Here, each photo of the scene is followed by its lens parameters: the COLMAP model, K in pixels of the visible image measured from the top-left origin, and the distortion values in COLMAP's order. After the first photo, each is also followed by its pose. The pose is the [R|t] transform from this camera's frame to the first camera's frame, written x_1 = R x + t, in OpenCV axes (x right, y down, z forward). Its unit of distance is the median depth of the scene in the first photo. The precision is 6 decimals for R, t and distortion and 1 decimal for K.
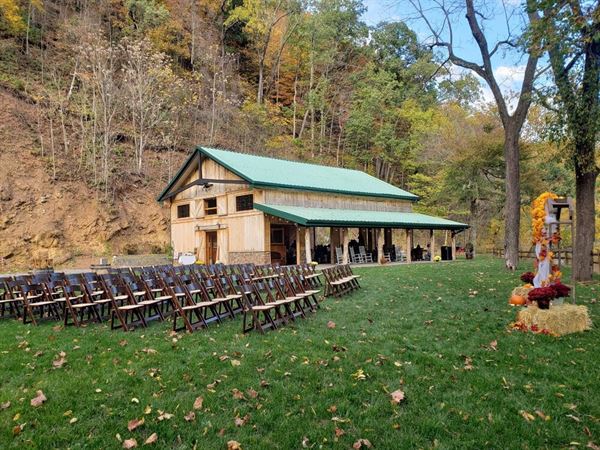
lens RADIAL K [[462.7, 0, 300.0], [0, 462.7, 225.0], [0, 0, 1]] dist [0.005434, 0.001484]
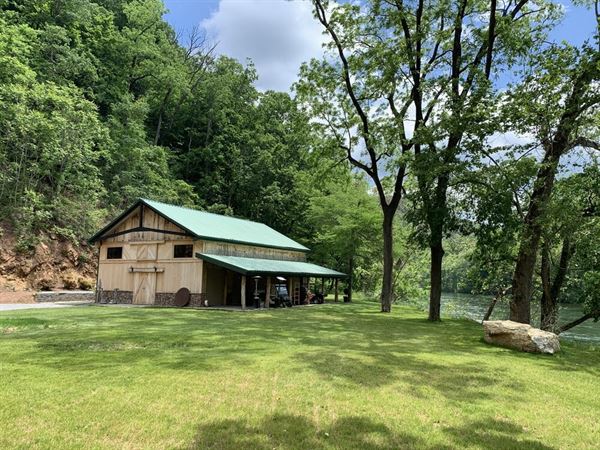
lens RADIAL K [[462.7, 0, 300.0], [0, 462.7, 225.0], [0, 0, 1]] dist [0.005434, 0.001484]
pose [[0.948365, 0.072768, 0.308722, -0.196208], [-0.049214, 0.995299, -0.083418, -0.028437], [-0.313340, 0.063918, 0.947487, -0.226009]]
